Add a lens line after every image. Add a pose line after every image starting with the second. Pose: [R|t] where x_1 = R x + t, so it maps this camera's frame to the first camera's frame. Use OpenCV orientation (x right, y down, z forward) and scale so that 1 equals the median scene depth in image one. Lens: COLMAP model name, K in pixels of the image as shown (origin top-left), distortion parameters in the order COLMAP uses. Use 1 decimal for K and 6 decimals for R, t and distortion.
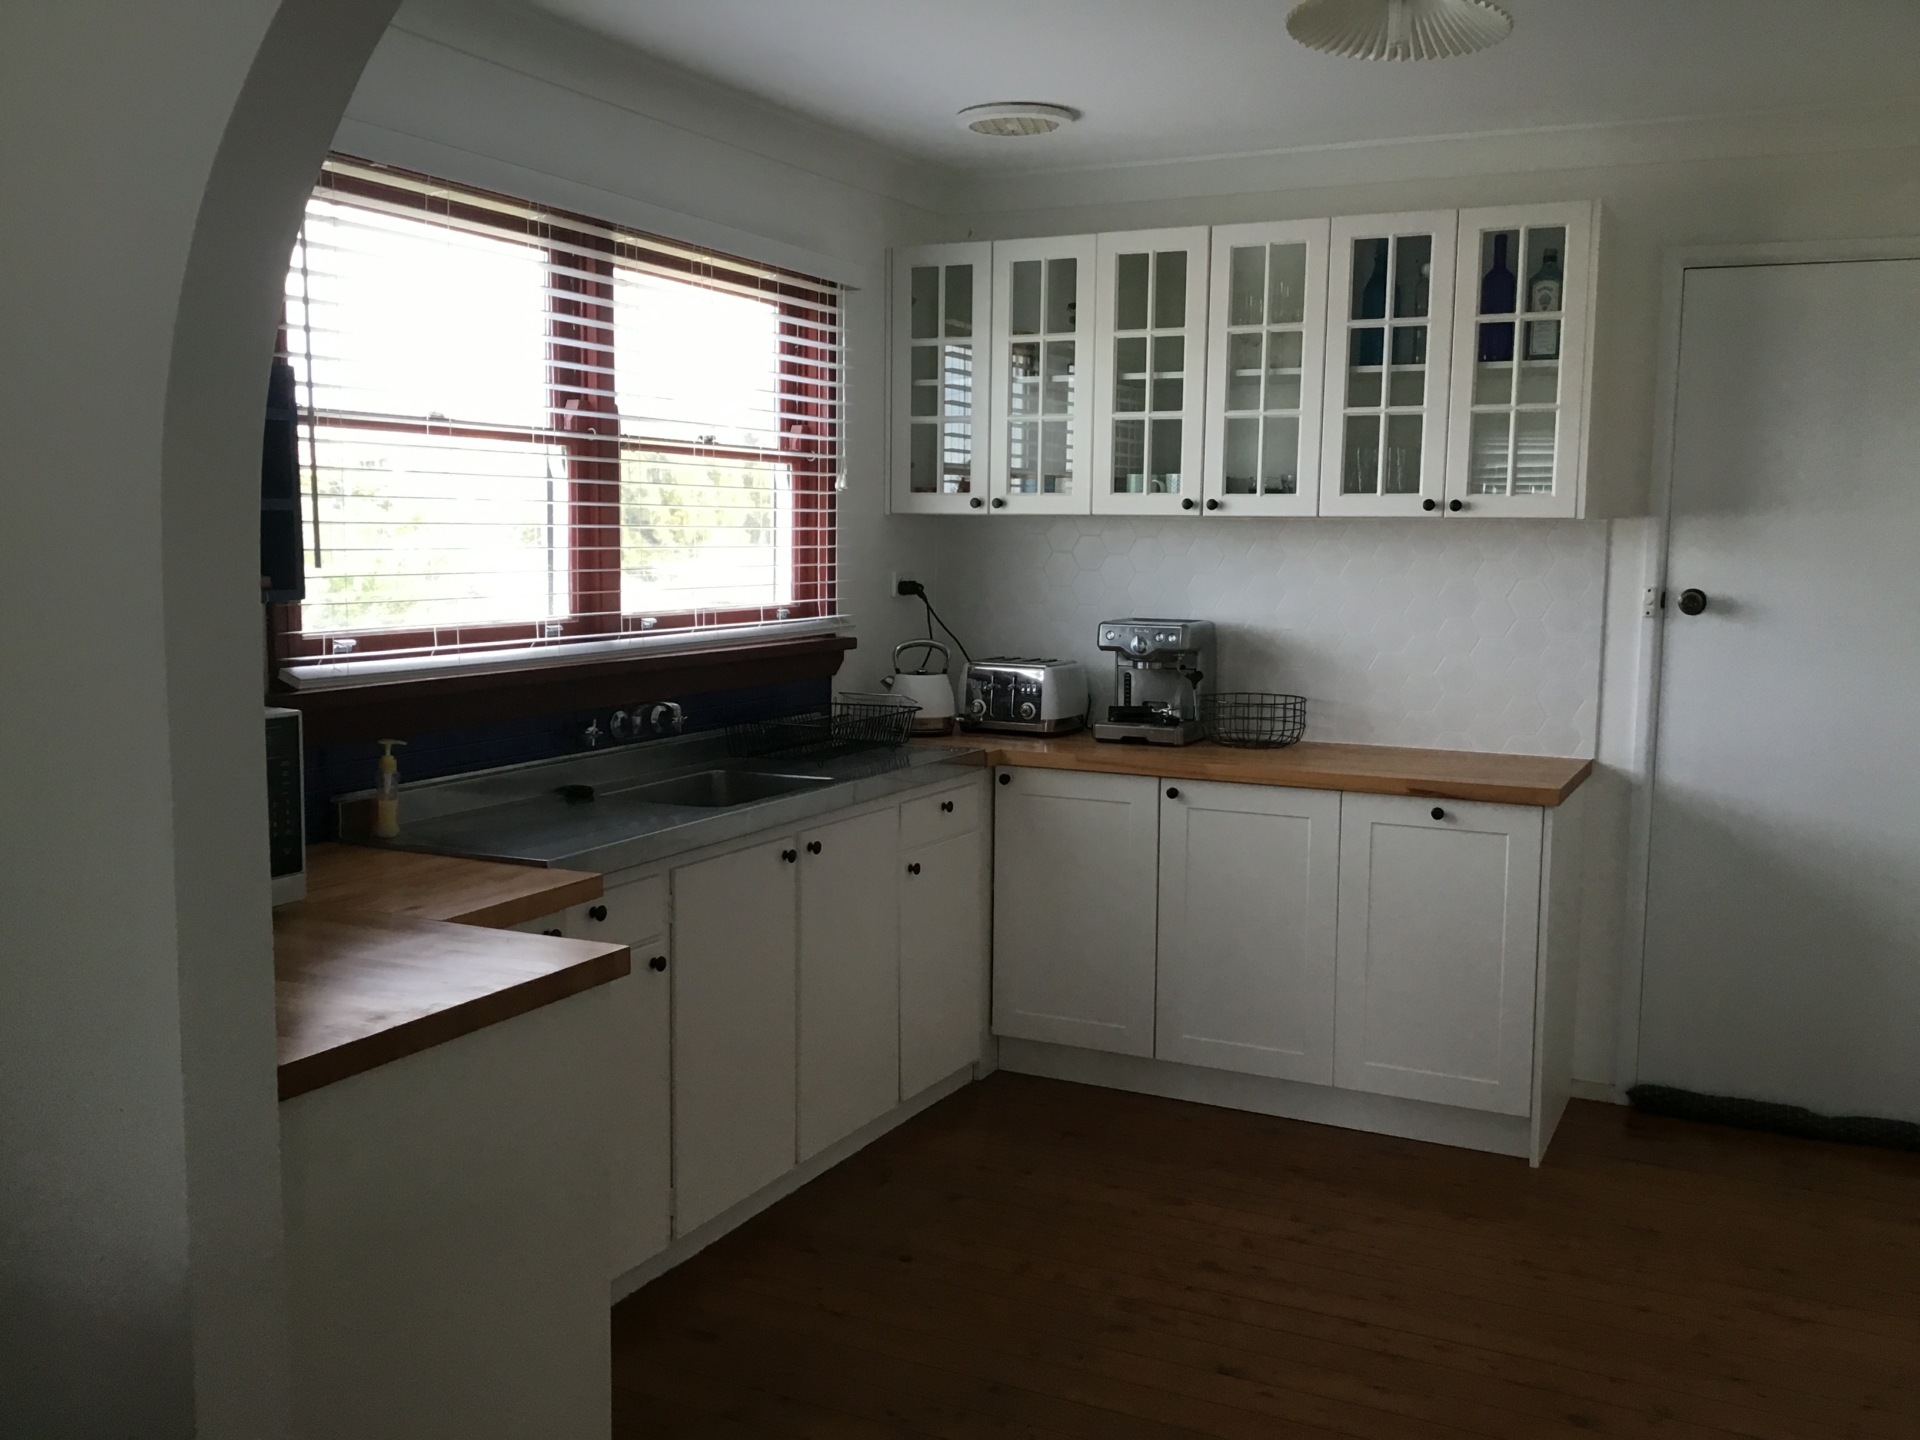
lens RADIAL K [[1750.8, 0, 969.5], [0, 1750.8, 729.5], [0, 0, 1]] dist [0.123691, -0.256004]
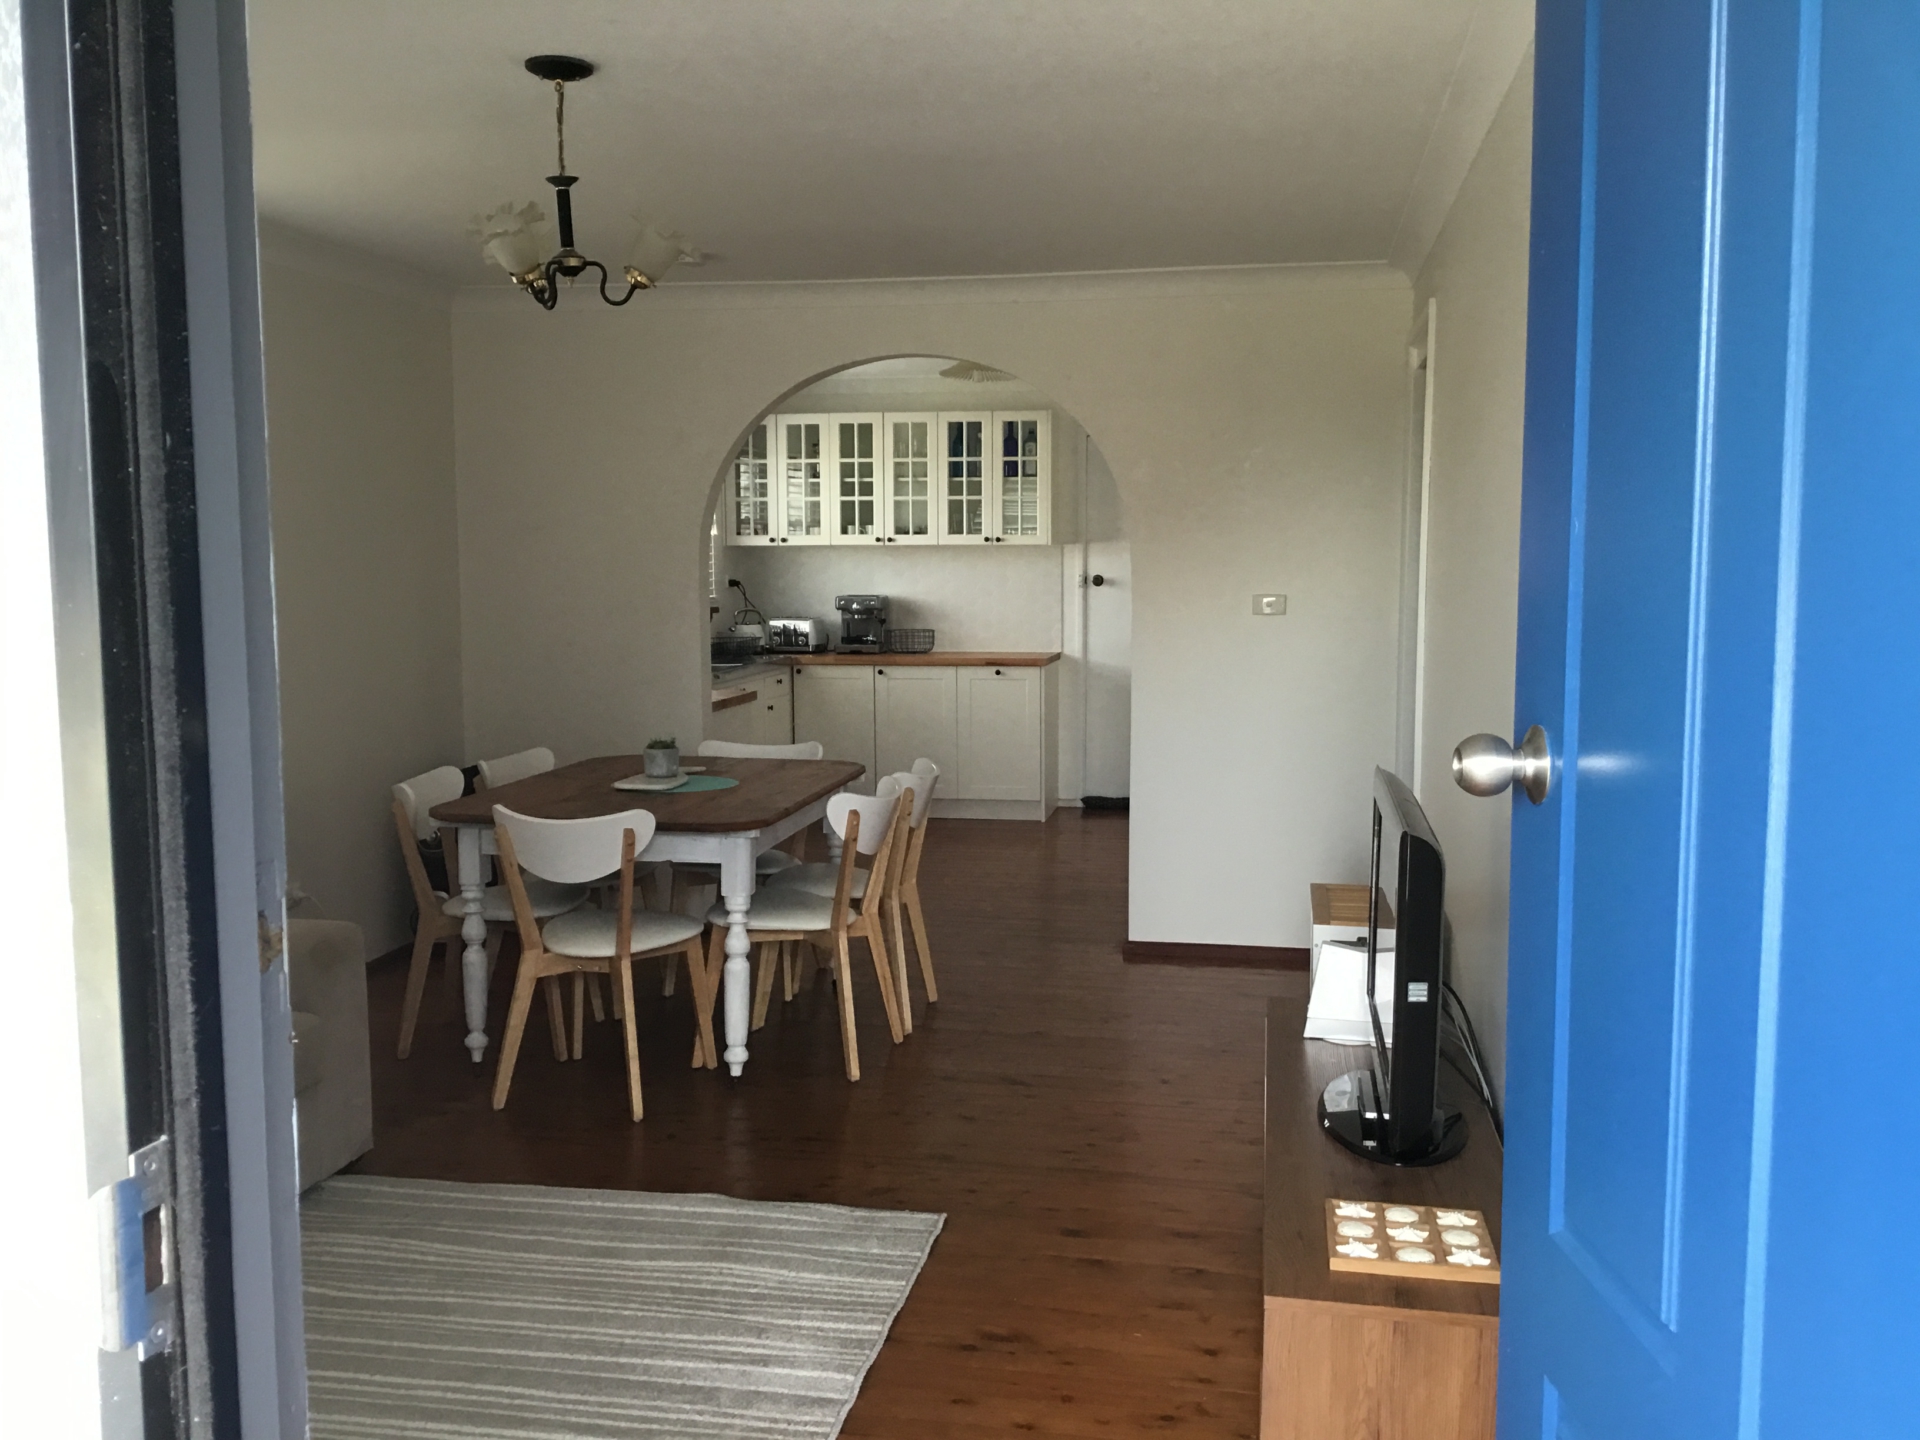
lens RADIAL K [[1750.8, 0, 969.5], [0, 1750.8, 729.5], [0, 0, 1]] dist [0.123691, -0.256004]
pose [[0.961465, -0.042851, 0.271567, -0.367368], [0.046929, 0.998862, -0.008538, 0.129462], [-0.270892, 0.020954, 0.962382, -1.109424]]
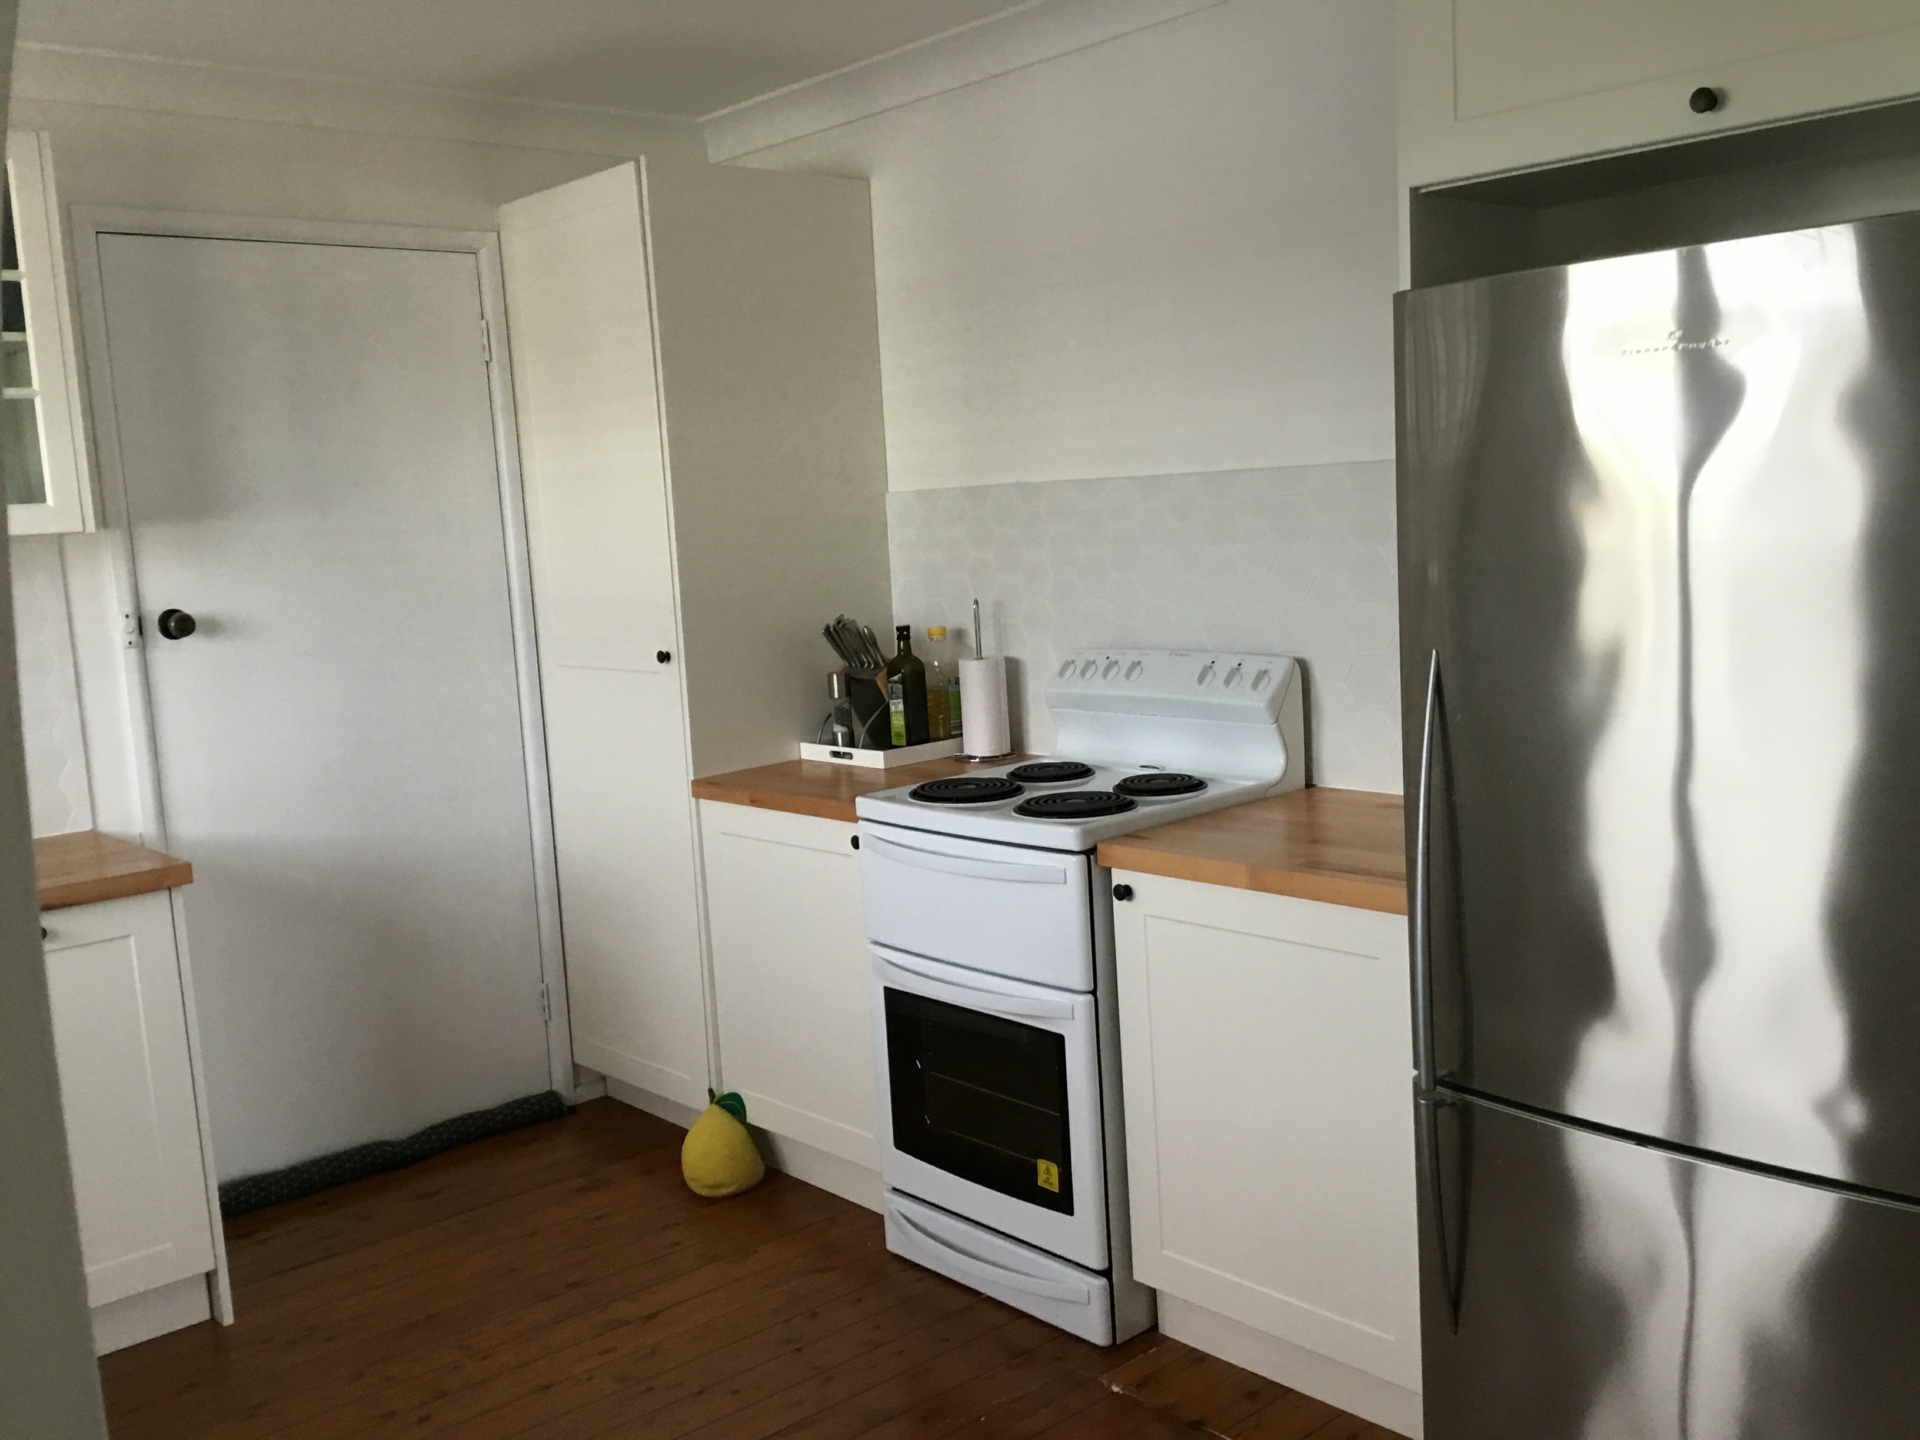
lens RADIAL K [[1750.8, 0, 969.5], [0, 1750.8, 729.5], [0, 0, 1]] dist [0.123691, -0.256004]
pose [[0.366889, -0.155523, 0.917172, -0.244687], [0.165648, 0.981092, 0.100099, -0.043707], [-0.915398, 0.115202, 0.385713, 0.317232]]
